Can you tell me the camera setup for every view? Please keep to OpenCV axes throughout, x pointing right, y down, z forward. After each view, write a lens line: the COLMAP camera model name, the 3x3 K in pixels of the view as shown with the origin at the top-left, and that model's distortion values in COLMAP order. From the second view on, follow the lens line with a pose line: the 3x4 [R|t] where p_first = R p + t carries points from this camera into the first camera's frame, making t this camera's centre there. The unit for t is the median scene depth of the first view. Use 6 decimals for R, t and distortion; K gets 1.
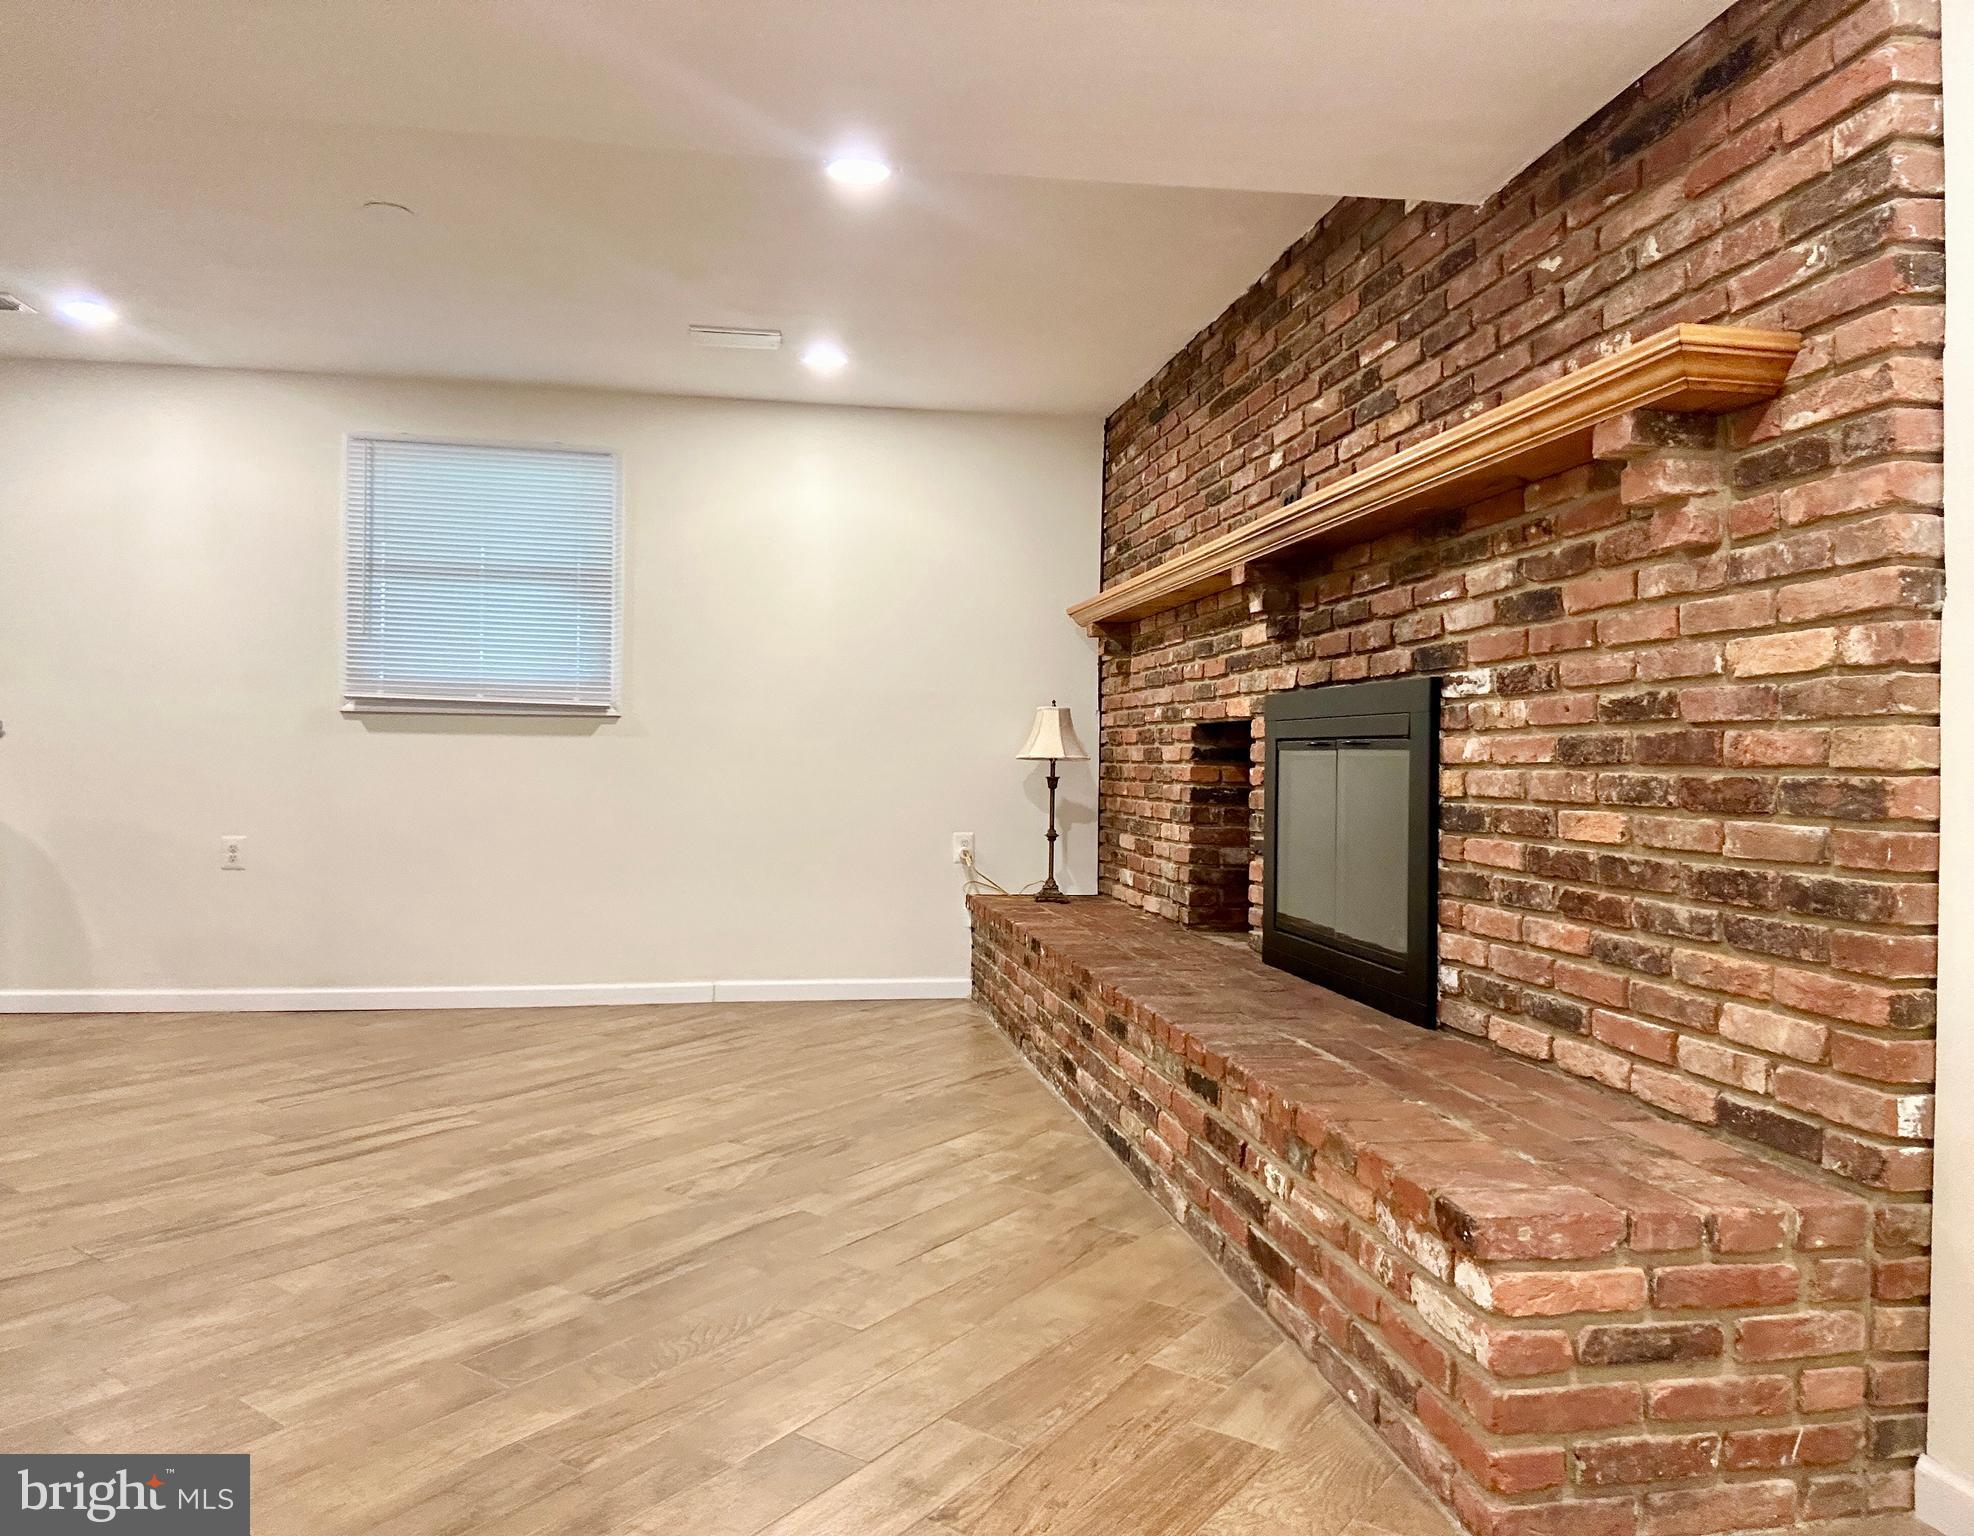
lens RADIAL K [[1375.0, 0, 951.6], [0, 1375.0, 751.9], [0, 0, 1]] dist [0.069905, -0.094700]
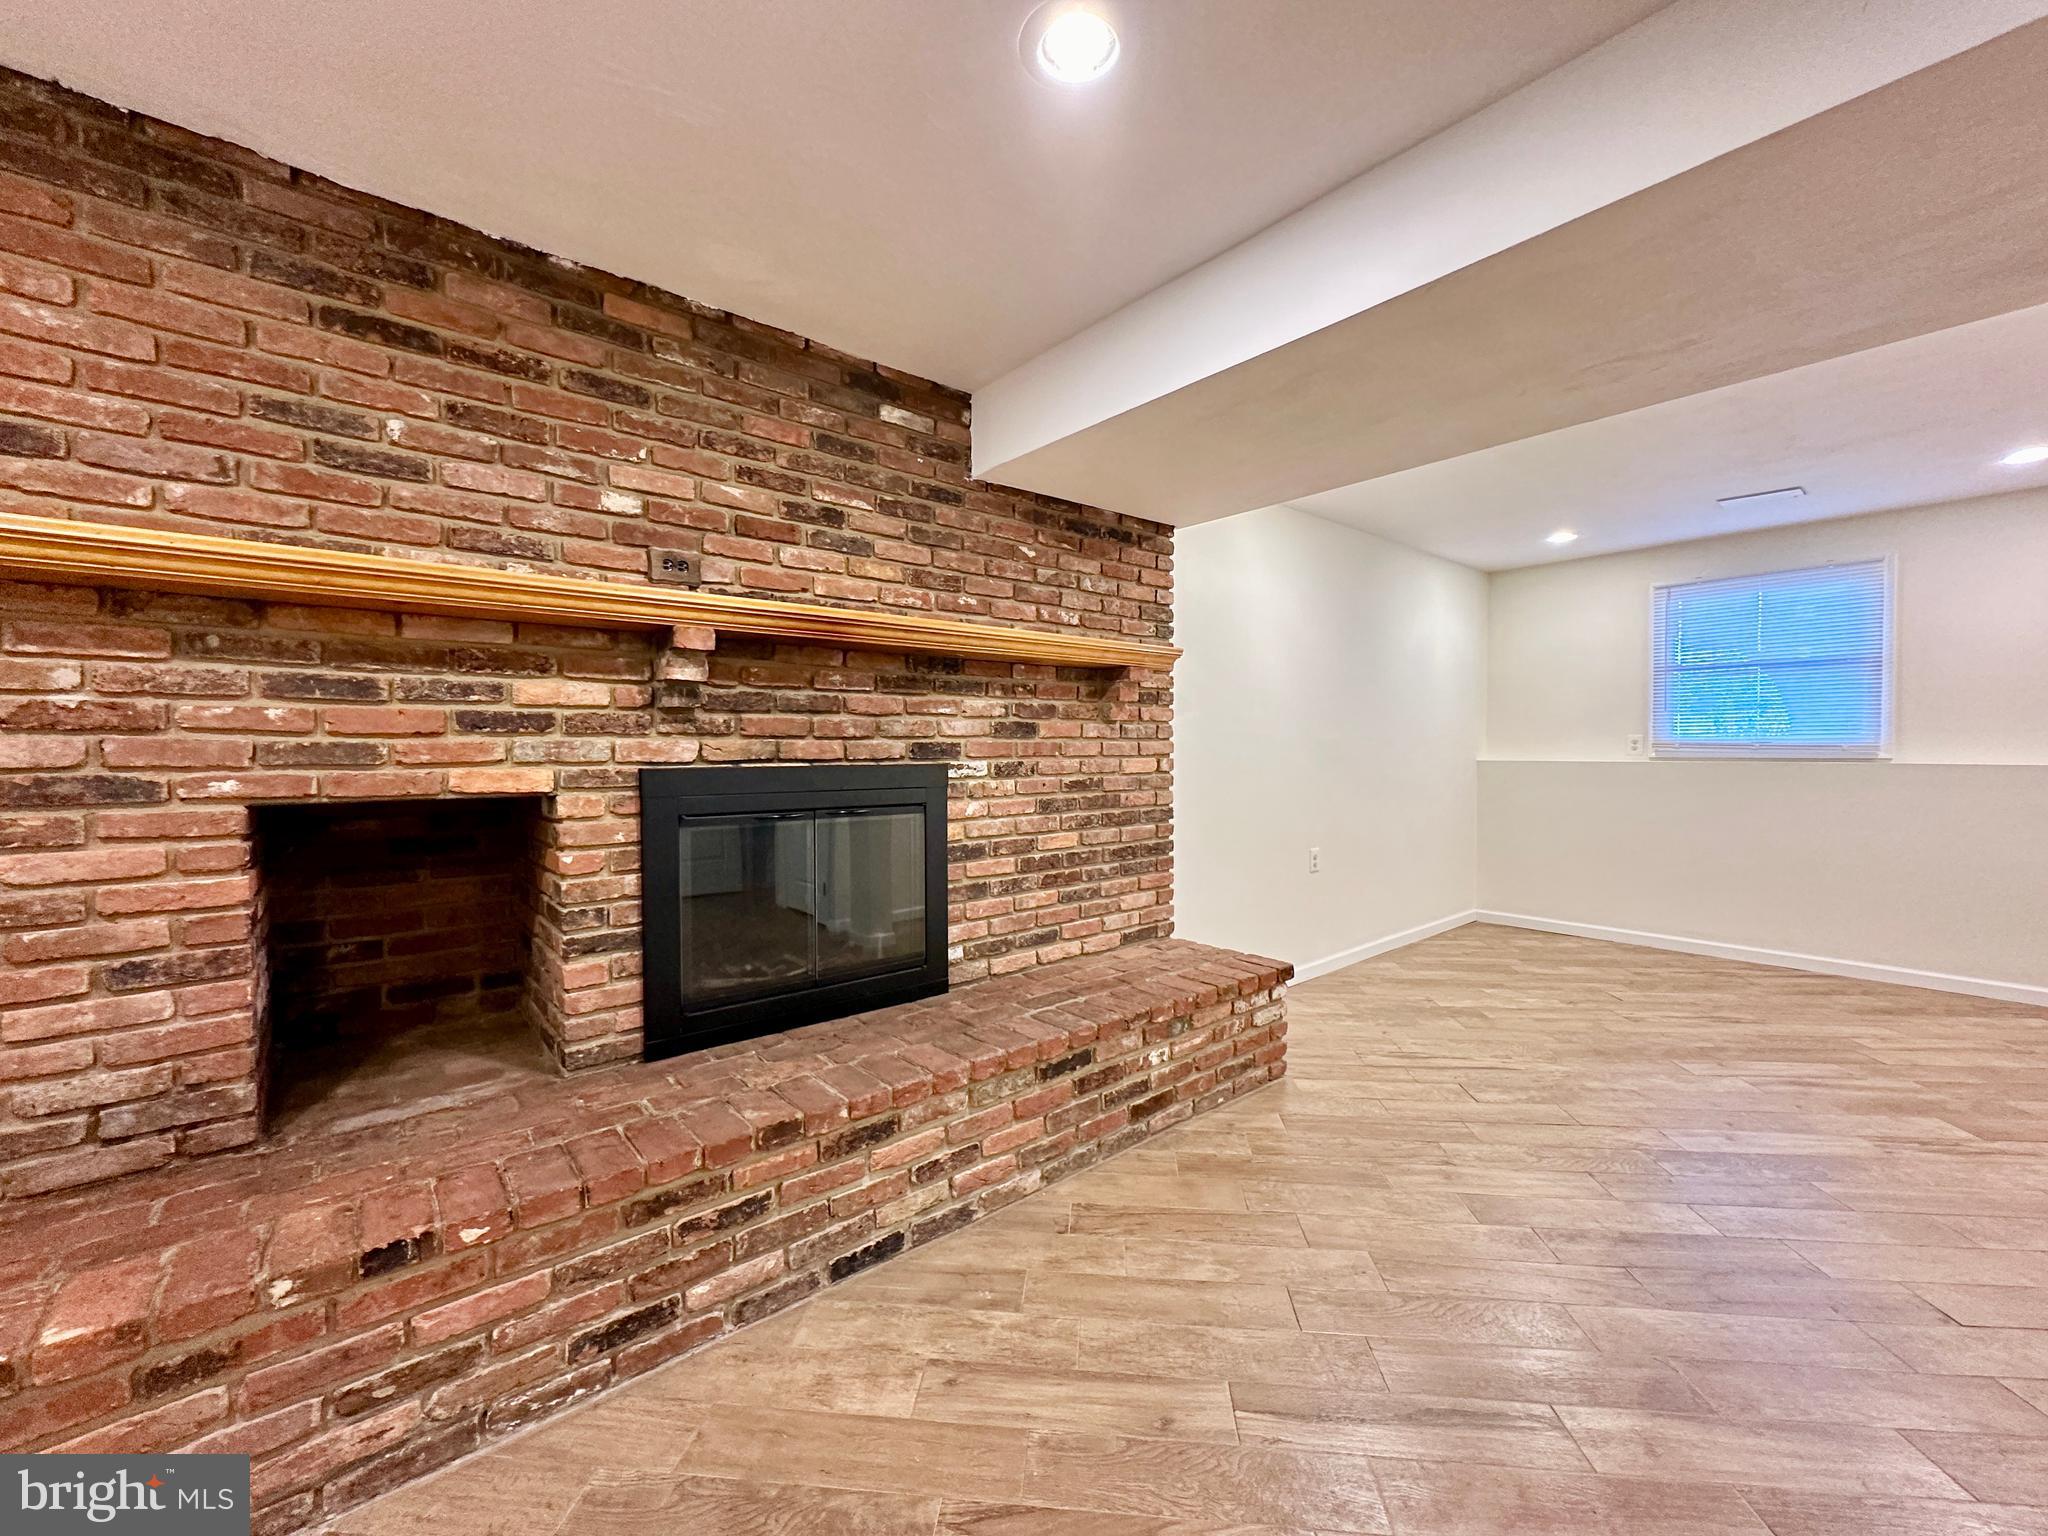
lens RADIAL K [[820.7, 0, 1024.0], [0, 820.7, 768.0], [0, 0, 1]] dist [-0.001645, 0.000407]
pose [[-0.521923, -0.032224, 0.852384, -0.515814], [-0.008513, 0.999433, 0.032571, -0.087355], [-0.852950, 0.009743, -0.521902, 1.540385]]
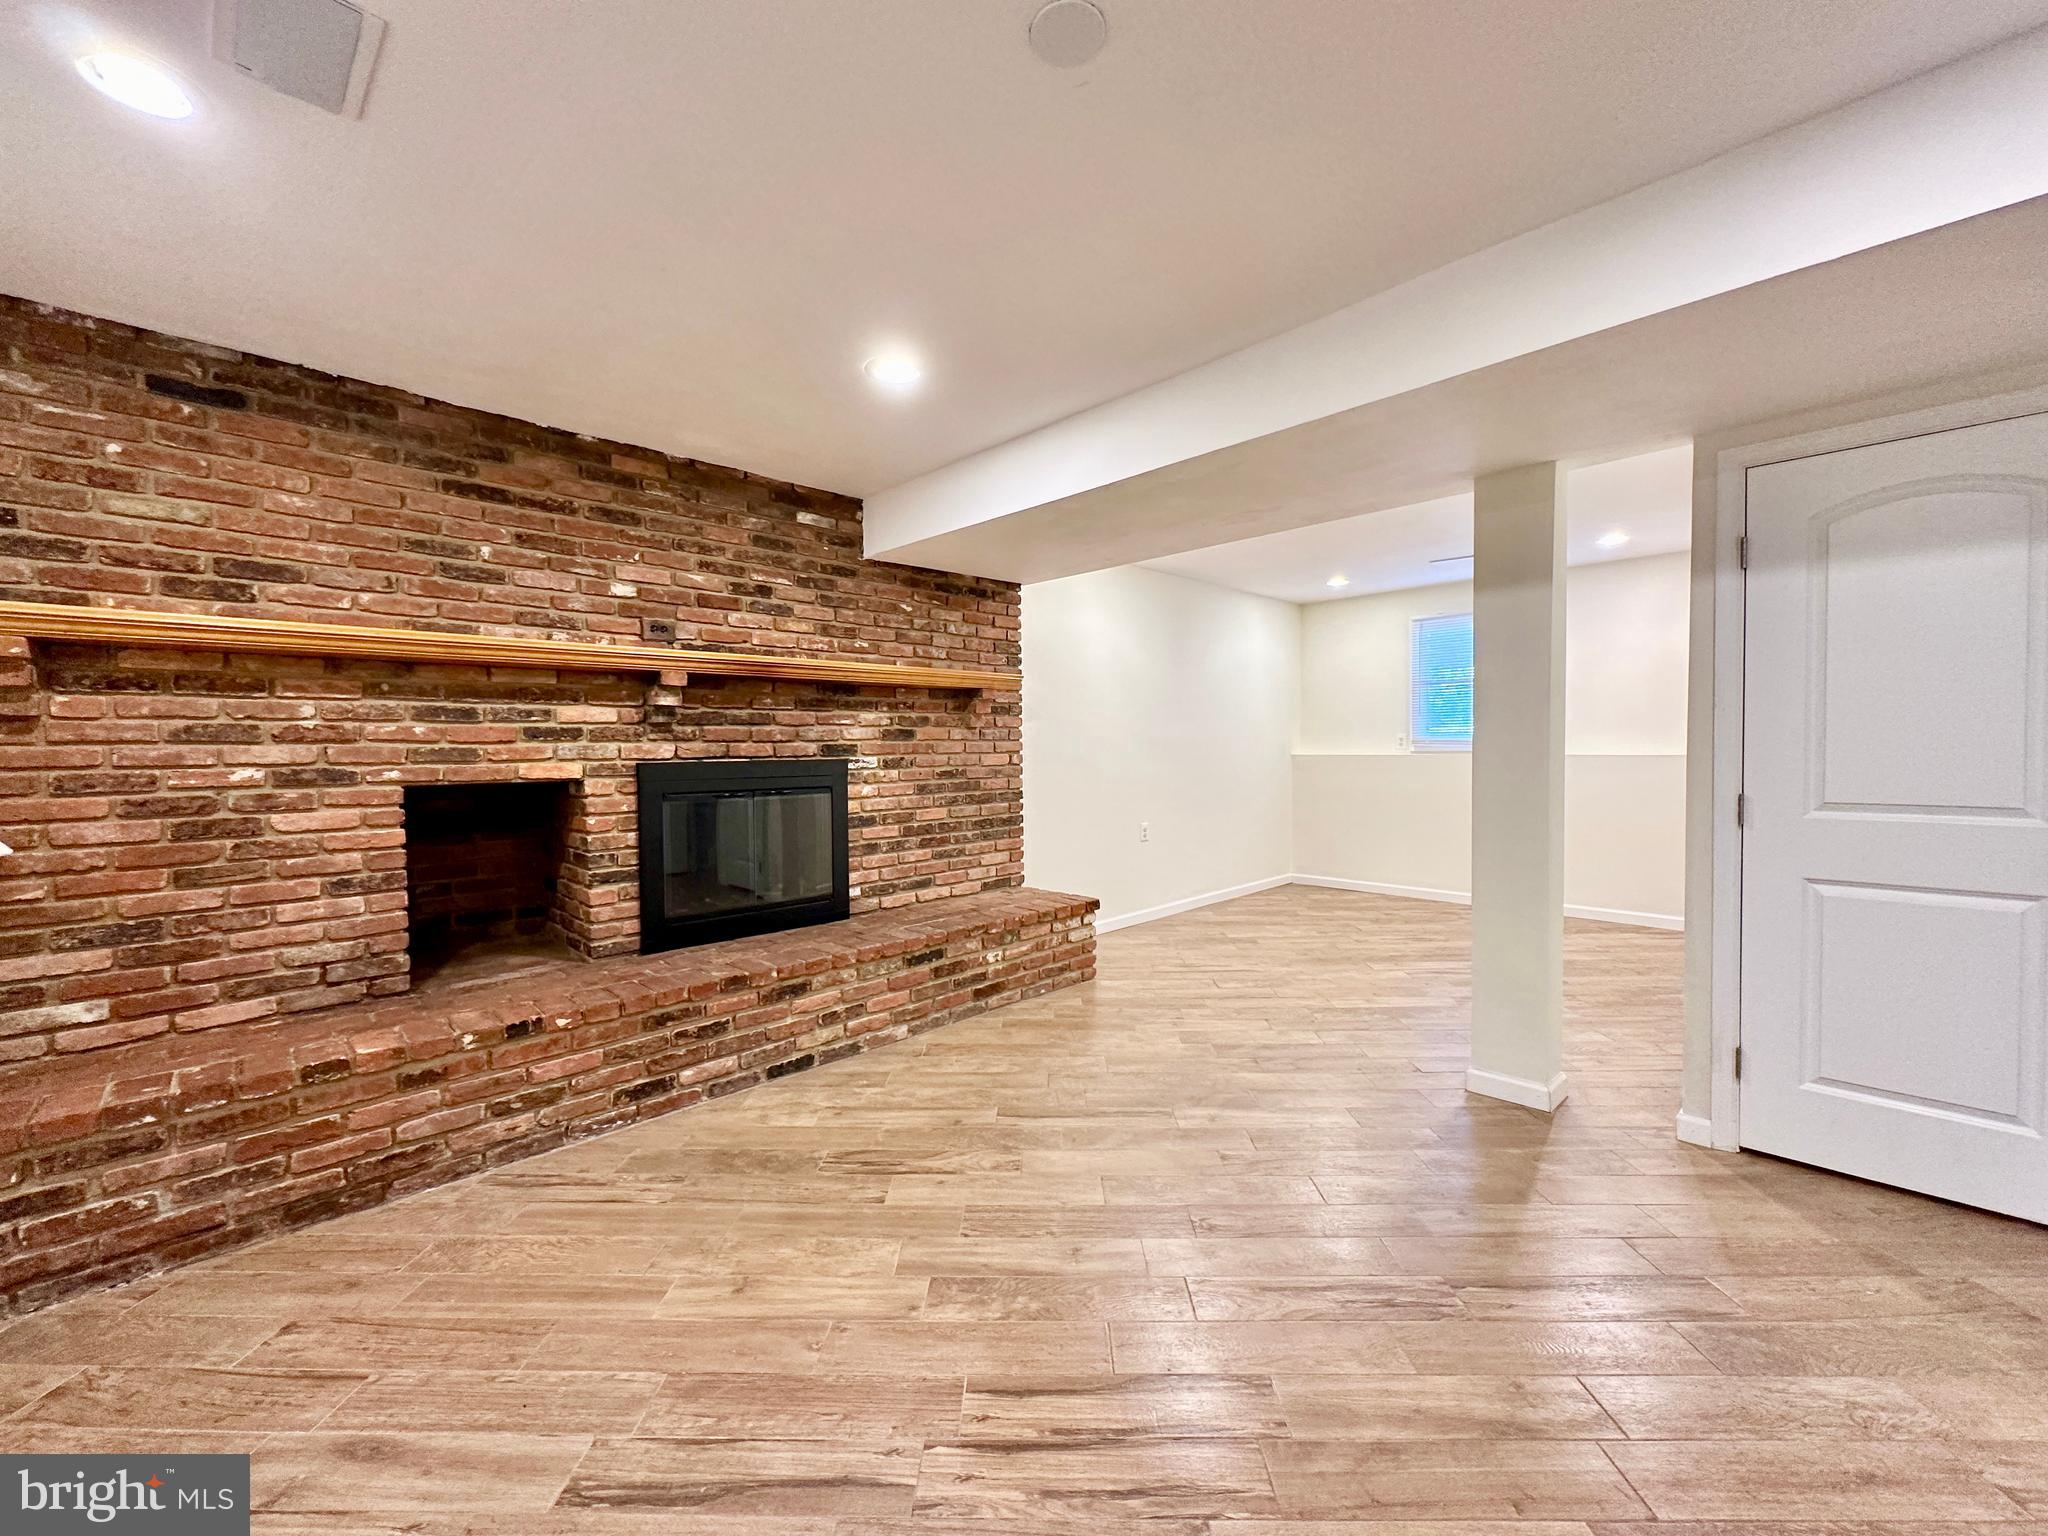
lens RADIAL K [[818.2, 0, 1024.0], [0, 818.2, 768.0], [0, 0, 1]] dist [-0.003229, 0.001183]
pose [[-0.585355, -0.030078, 0.810219, -0.951345], [-0.003085, 0.999387, 0.034871, -0.094258], [-0.810771, 0.017912, -0.585089, 1.683801]]
